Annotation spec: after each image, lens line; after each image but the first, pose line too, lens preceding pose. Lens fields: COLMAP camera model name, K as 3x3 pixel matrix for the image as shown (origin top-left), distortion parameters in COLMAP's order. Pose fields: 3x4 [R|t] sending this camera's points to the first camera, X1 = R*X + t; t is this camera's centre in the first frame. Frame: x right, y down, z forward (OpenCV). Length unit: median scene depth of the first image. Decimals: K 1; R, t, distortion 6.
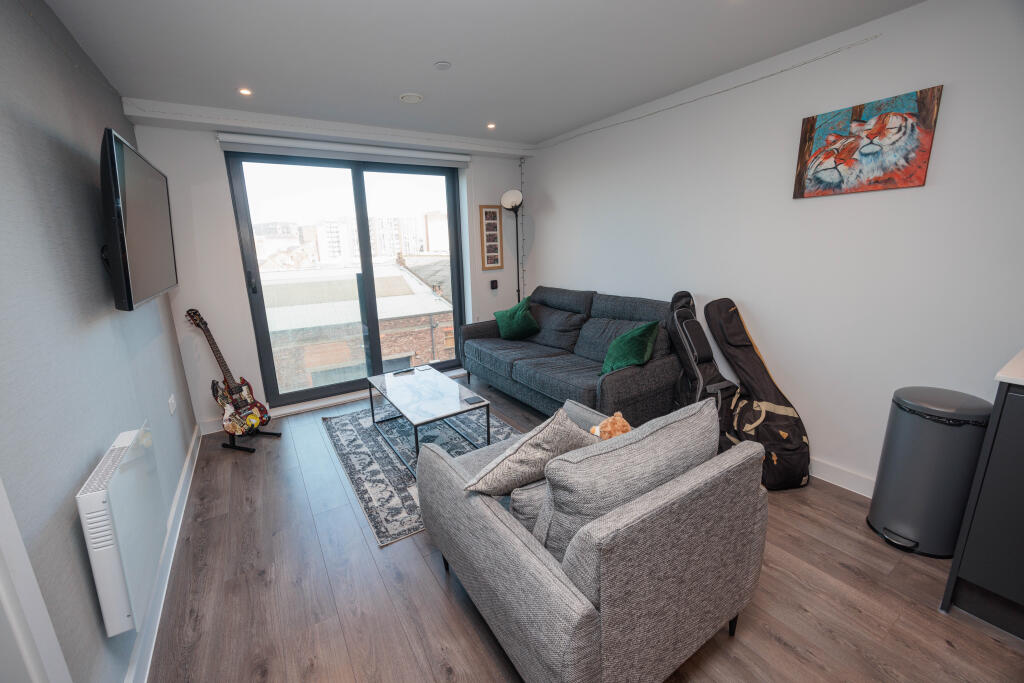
lens RADIAL K [[397.5, 0, 492.9], [0, 397.5, 334.5], [0, 0, 1]] dist [-0.006598, 0.000042]
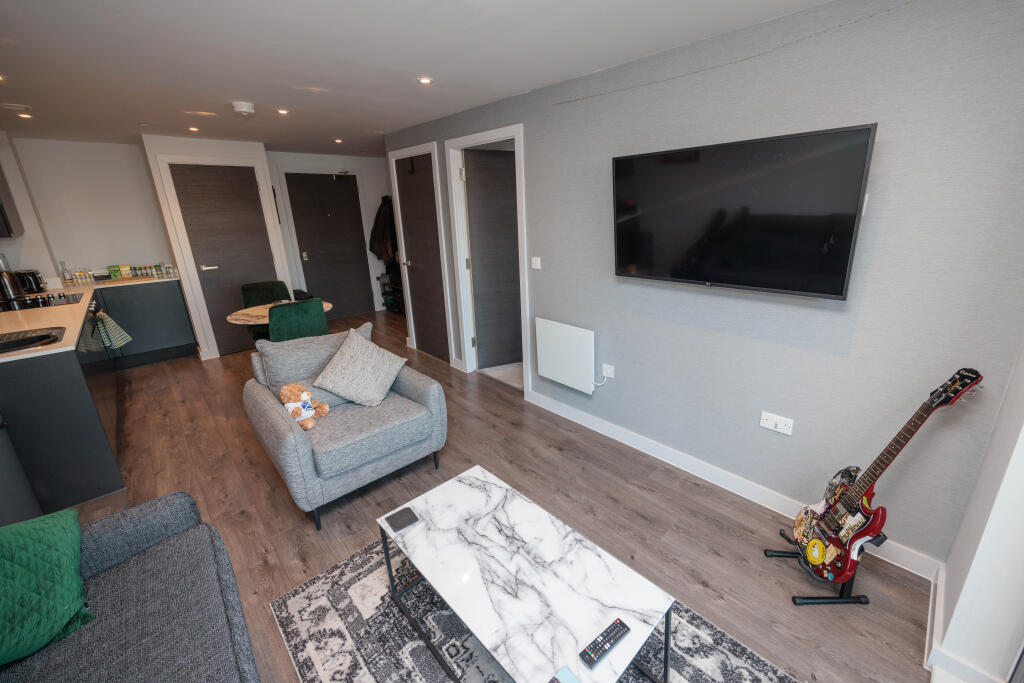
lens RADIAL K [[404.8, 0, 534.3], [0, 404.8, 328.7], [0, 0, 1]] dist [-0.003837, -0.000110]
pose [[-0.972212, 0.120472, -0.200723, -0.141510], [0.004661, 0.867213, 0.497916, -0.369639], [0.234055, 0.483145, -0.843676, 1.305355]]
